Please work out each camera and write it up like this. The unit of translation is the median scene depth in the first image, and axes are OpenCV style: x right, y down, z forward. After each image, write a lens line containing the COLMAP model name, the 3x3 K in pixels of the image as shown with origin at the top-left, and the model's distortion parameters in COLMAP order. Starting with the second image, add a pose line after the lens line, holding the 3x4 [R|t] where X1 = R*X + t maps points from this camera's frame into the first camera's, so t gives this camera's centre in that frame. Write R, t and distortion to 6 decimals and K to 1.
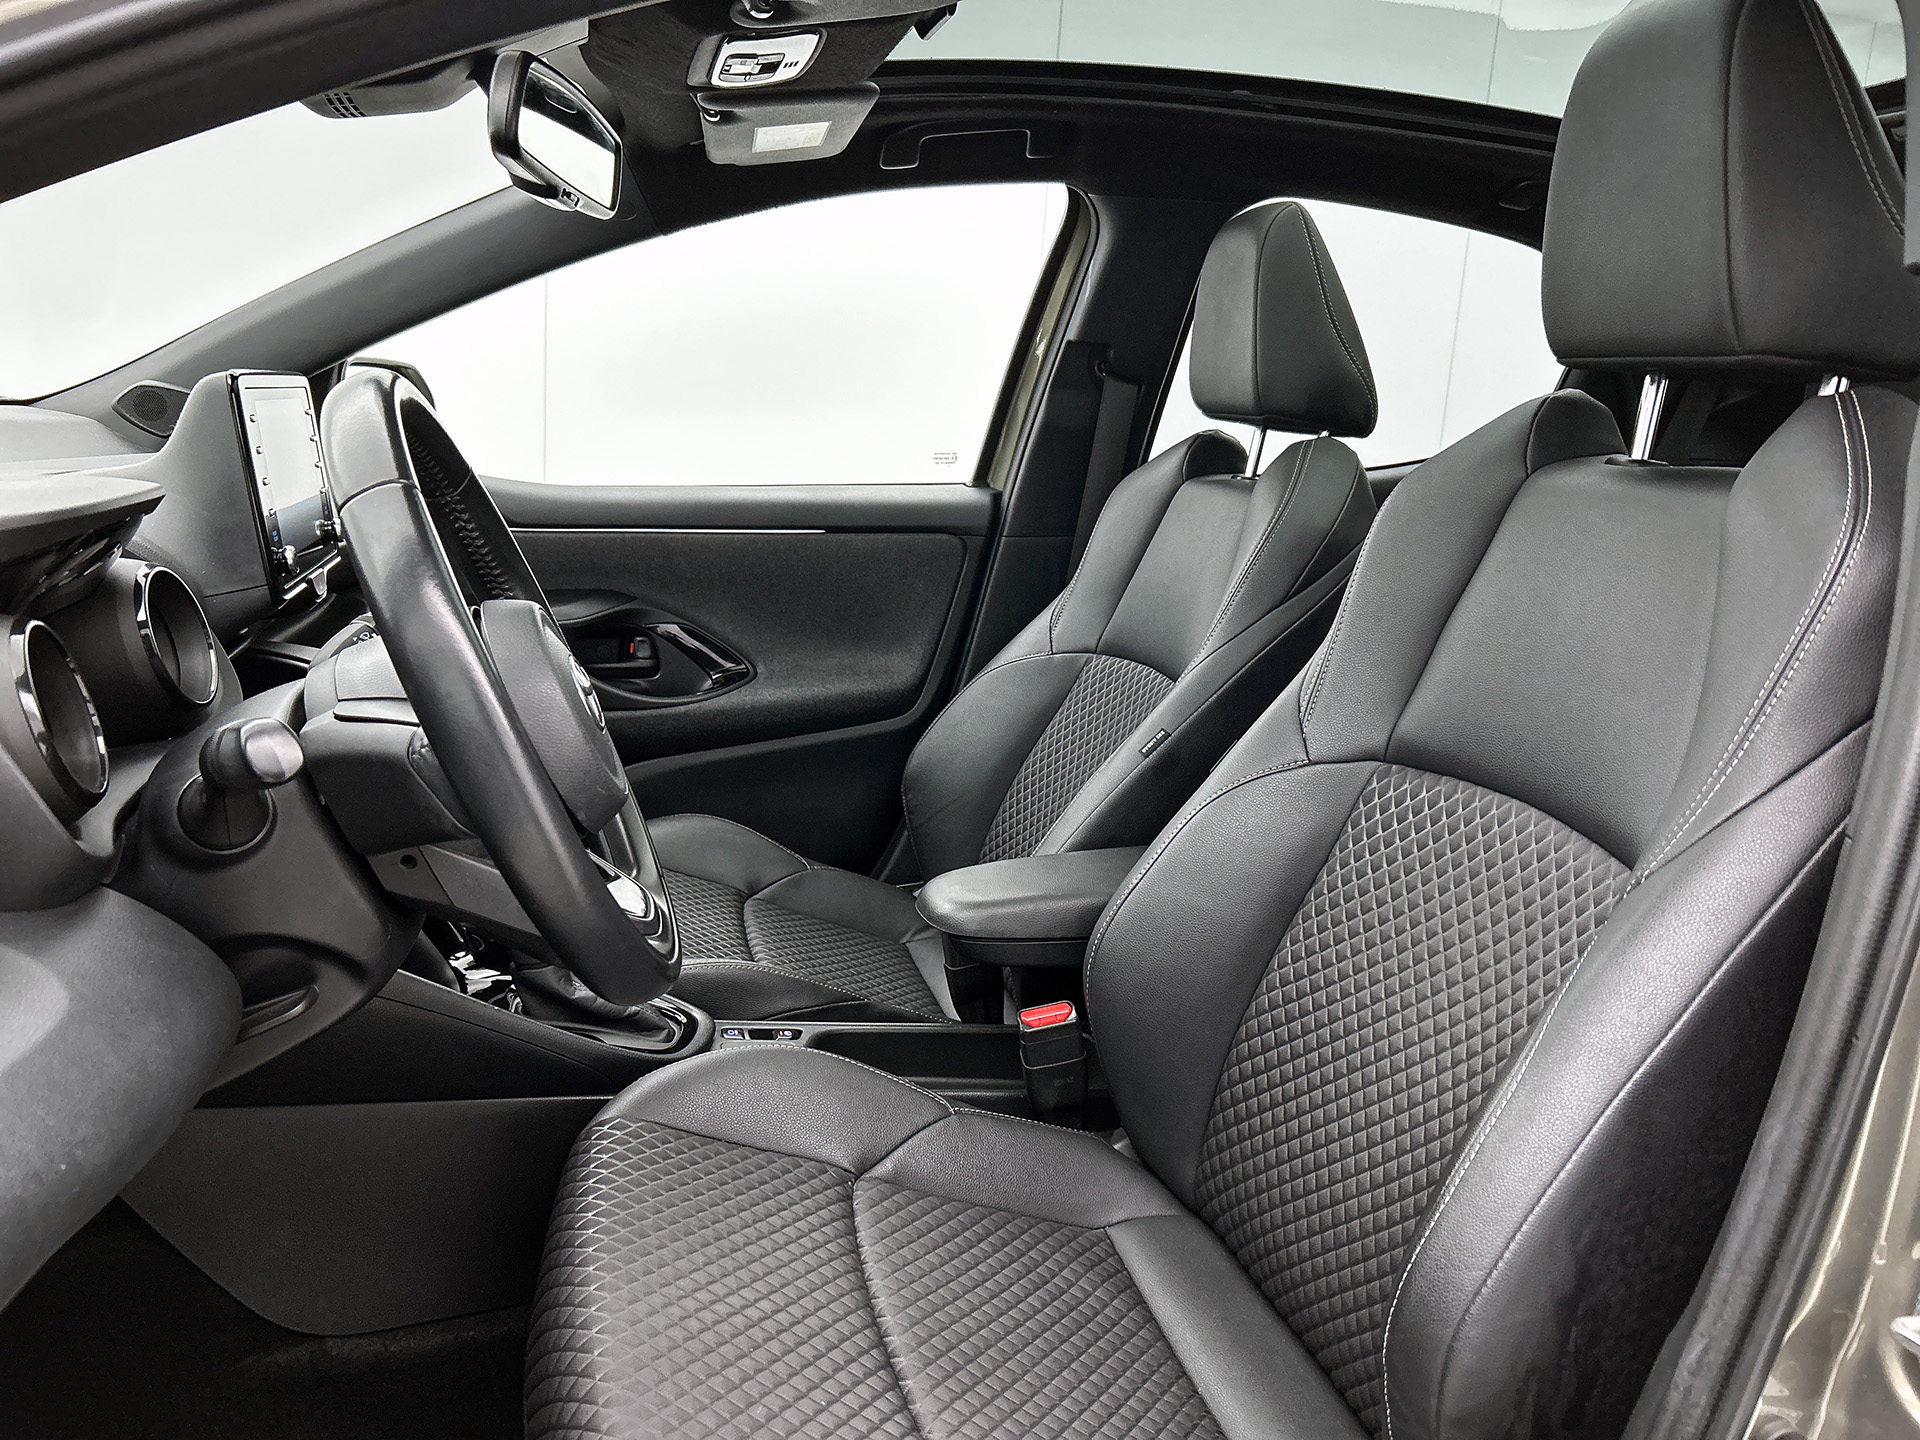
lens RADIAL K [[1452.8, 0, 955.7], [0, 1452.8, 738.4], [0, 0, 1]] dist [0.126096, -0.176169]
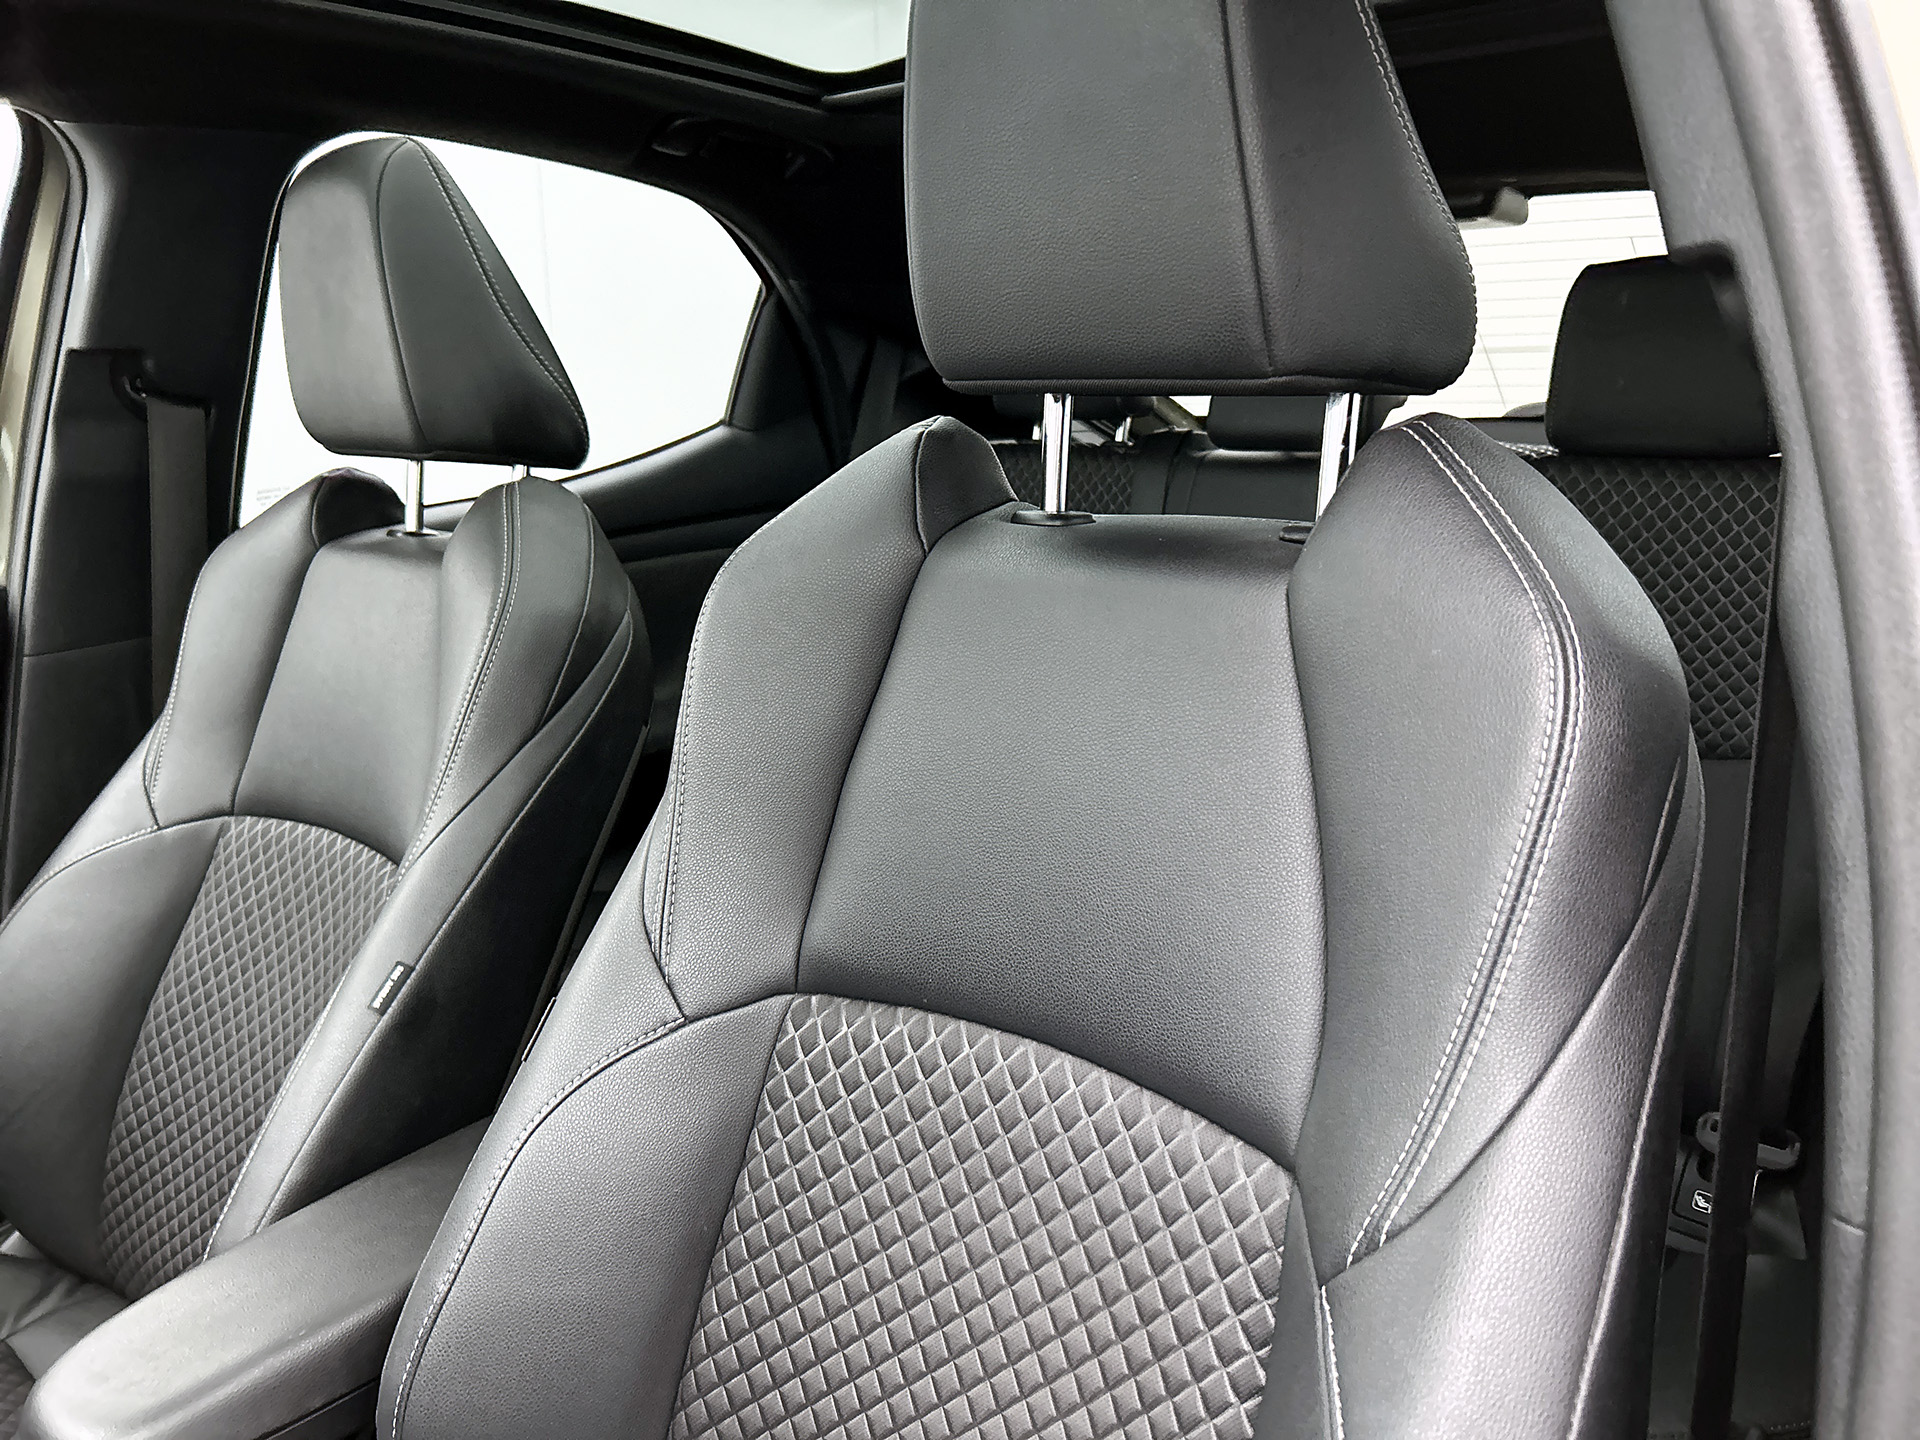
lens RADIAL K [[1490.3, 0, 960.0], [0, 1490.3, 720.0], [0, 0, 1]] dist [-0.001185, 0.003519]
pose [[0.818235, -0.206121, 0.536661, 0.014314], [0.193972, 0.977757, 0.079794, -0.106790], [-0.541171, 0.038807, 0.840017, 0.295330]]
